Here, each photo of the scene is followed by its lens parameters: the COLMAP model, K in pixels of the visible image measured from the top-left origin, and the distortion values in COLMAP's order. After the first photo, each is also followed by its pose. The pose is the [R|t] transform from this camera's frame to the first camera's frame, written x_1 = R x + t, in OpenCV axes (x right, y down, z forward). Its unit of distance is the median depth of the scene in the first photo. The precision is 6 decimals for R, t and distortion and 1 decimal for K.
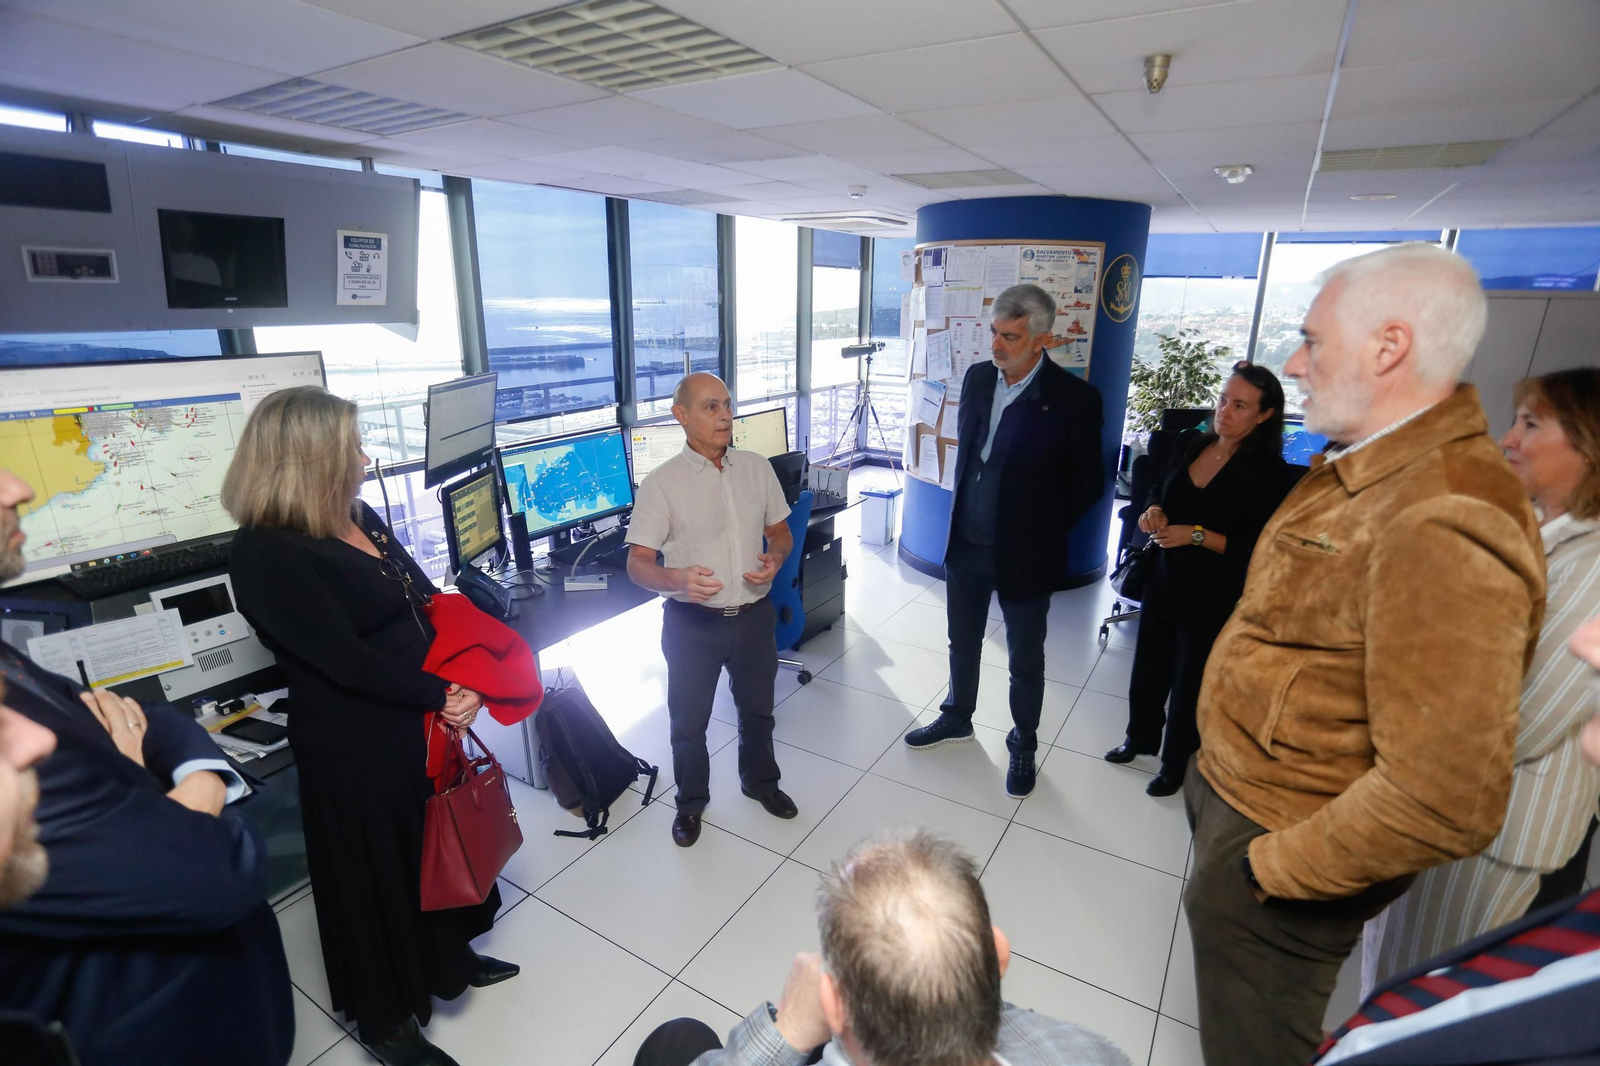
lens RADIAL K [[771.0, 0, 797.1], [0, 771.0, 528.9], [0, 0, 1]] dist [-0.015387, 0.001264]
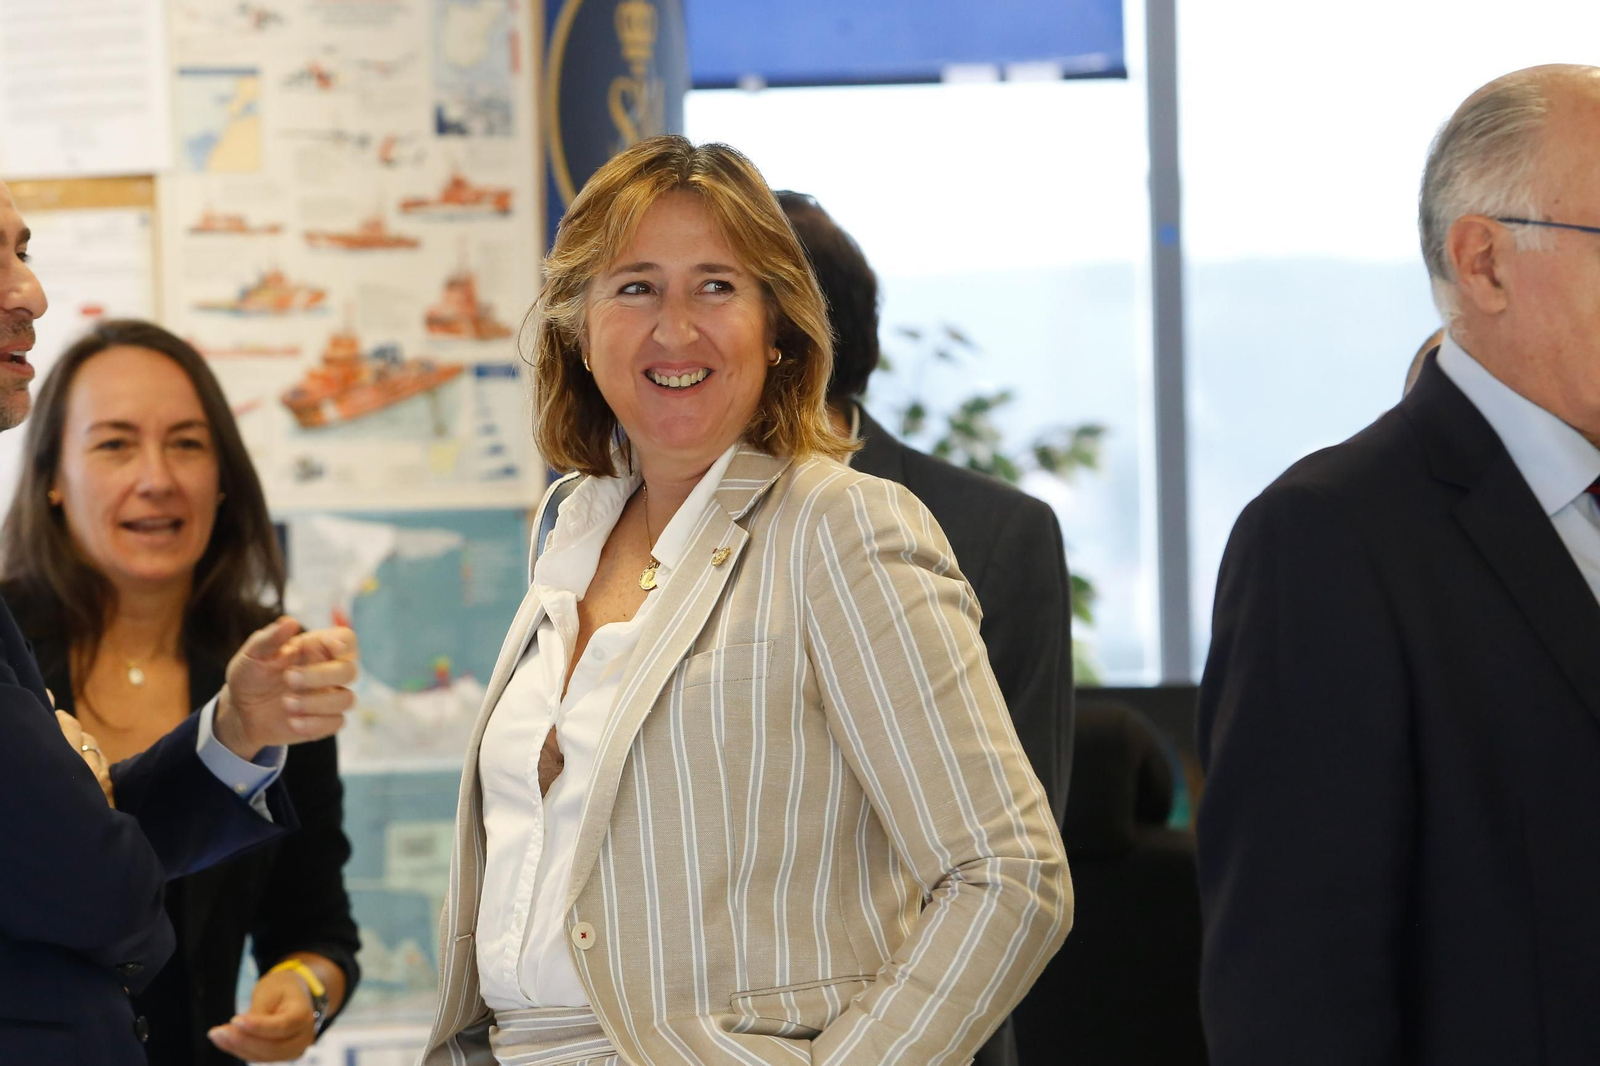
lens RADIAL K [[9327.7, 0, 798.3], [0, 9327.7, 536.7], [0, 0, 1]] dist [0.446198, 0.000000]
pose [[0.864717, -0.044705, 0.500266, -0.744711], [0.185927, 0.953764, -0.236147, 0.364918], [-0.466579, 0.297213, 0.833048, -0.984055]]
